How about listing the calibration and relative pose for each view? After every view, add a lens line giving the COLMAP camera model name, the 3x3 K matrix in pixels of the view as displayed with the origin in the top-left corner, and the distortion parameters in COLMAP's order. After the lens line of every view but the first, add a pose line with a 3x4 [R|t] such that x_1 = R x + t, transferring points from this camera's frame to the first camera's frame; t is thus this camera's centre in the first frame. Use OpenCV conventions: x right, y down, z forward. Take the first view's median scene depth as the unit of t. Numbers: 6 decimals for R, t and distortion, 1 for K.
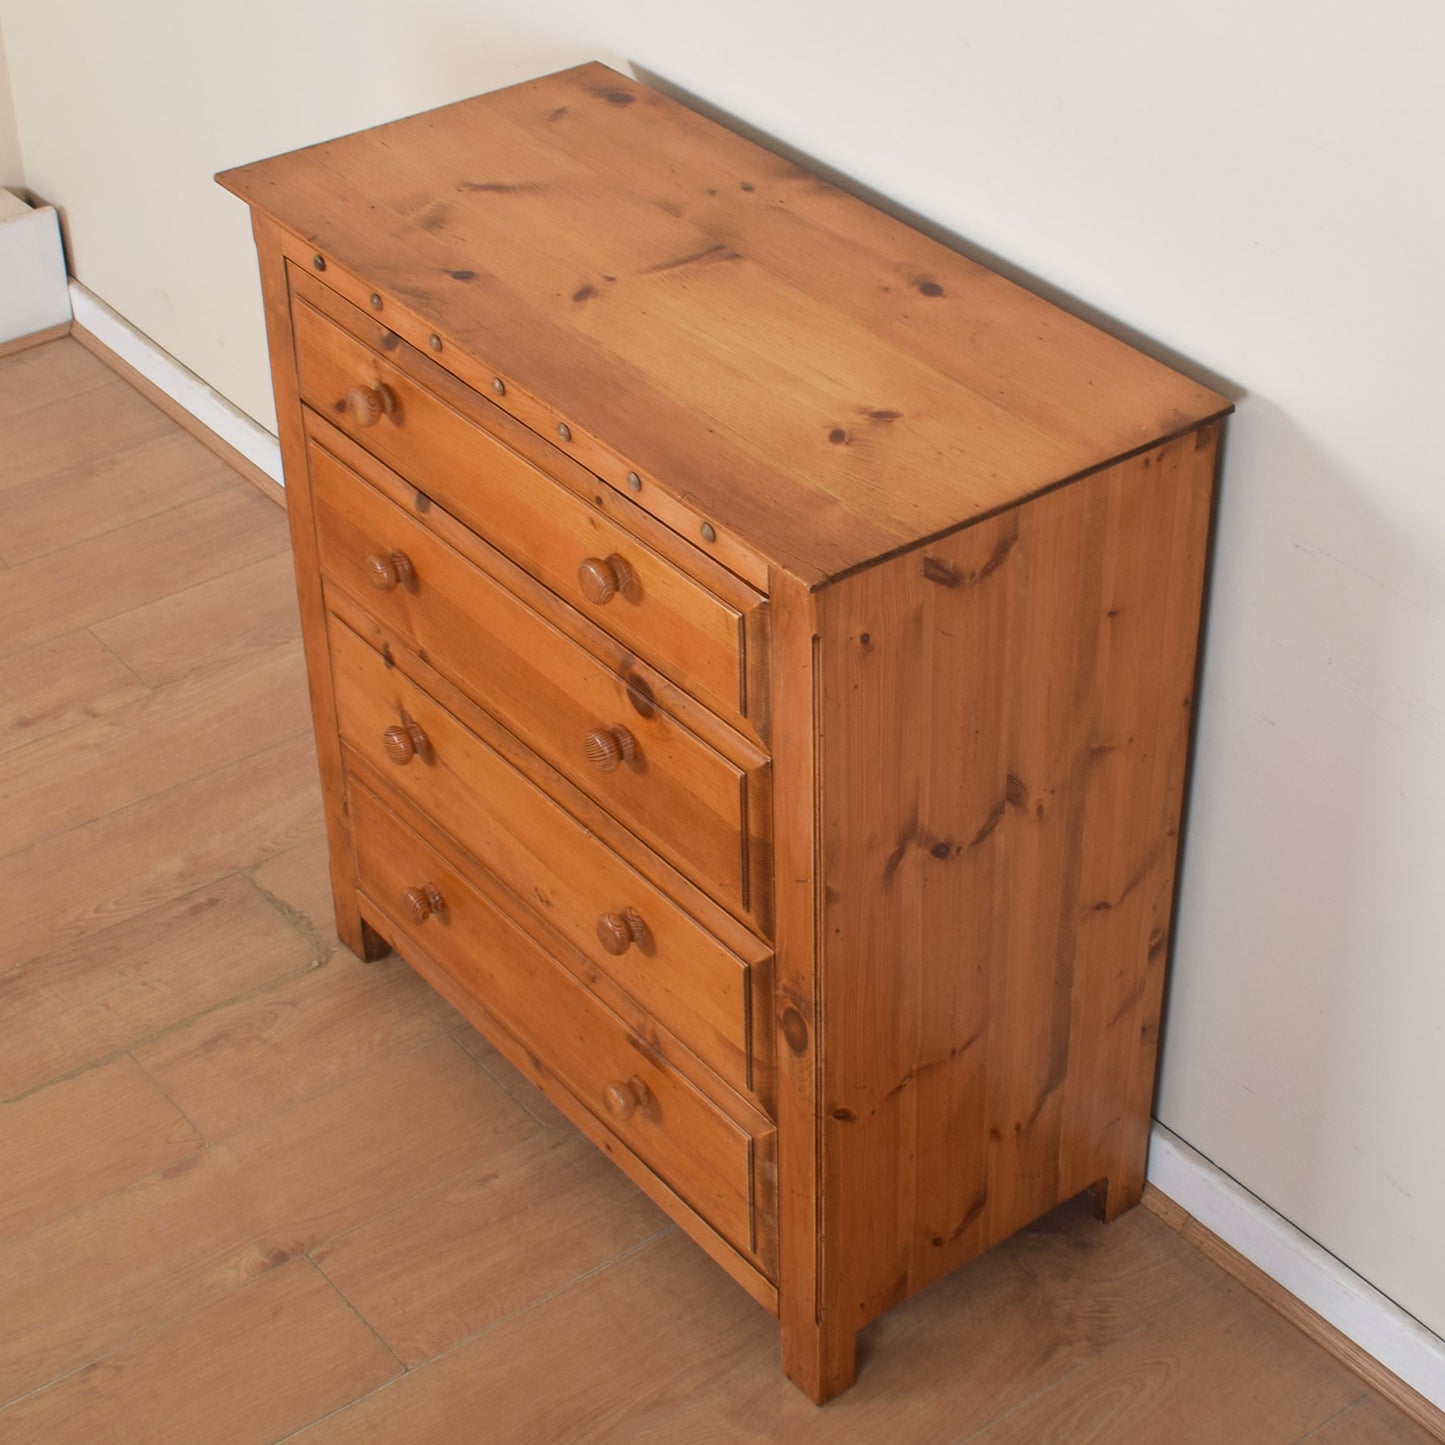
lens RADIAL K [[2882.9, 0, 866.4], [0, 2882.9, 639.3], [0, 0, 1]] dist [-0.117443, 0.000000]
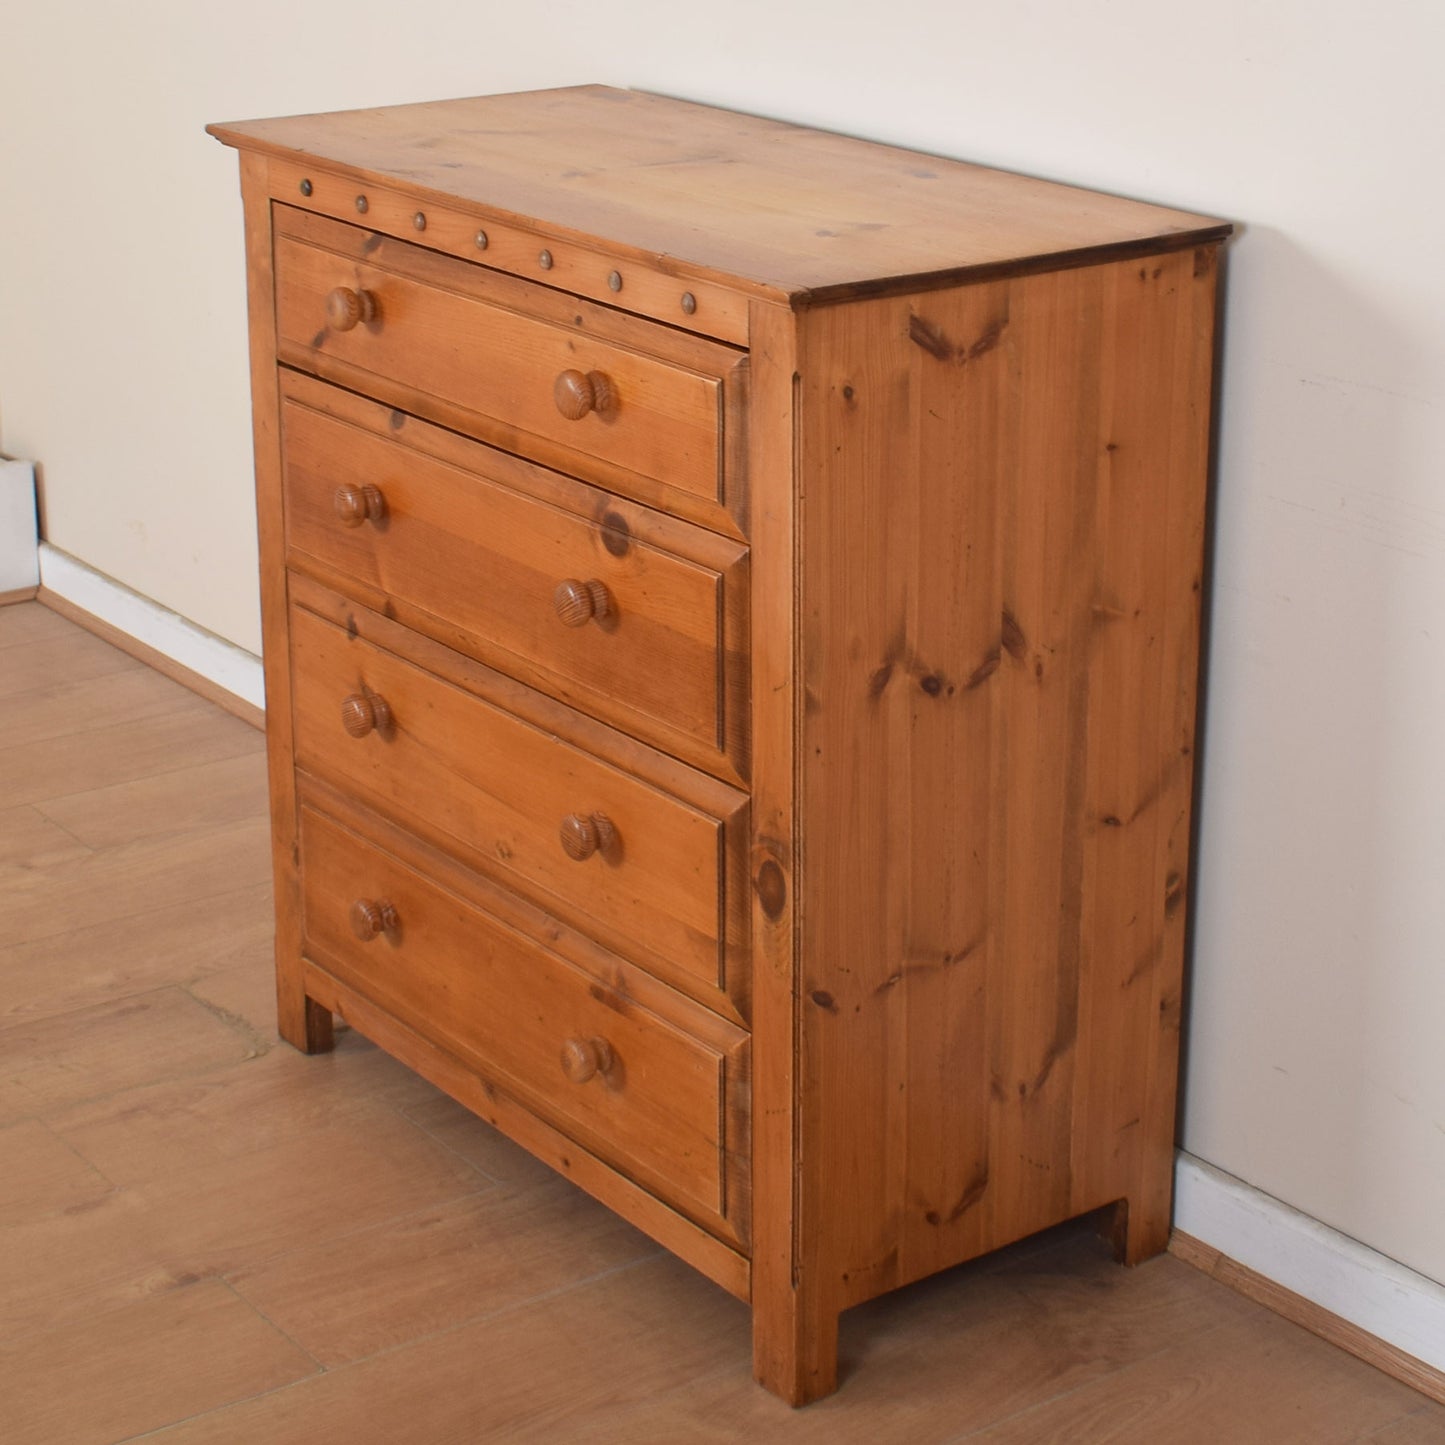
lens RADIAL K [[3199.9, 0, 890.5], [0, 3199.9, 451.0], [0, 0, 1]] dist [-0.127767, 0.000000]
pose [[0.999953, 0.004884, -0.008411, 0.019304], [-0.007345, 0.946120, -0.323734, 0.308605], [0.006377, 0.323780, 0.946111, -0.003024]]
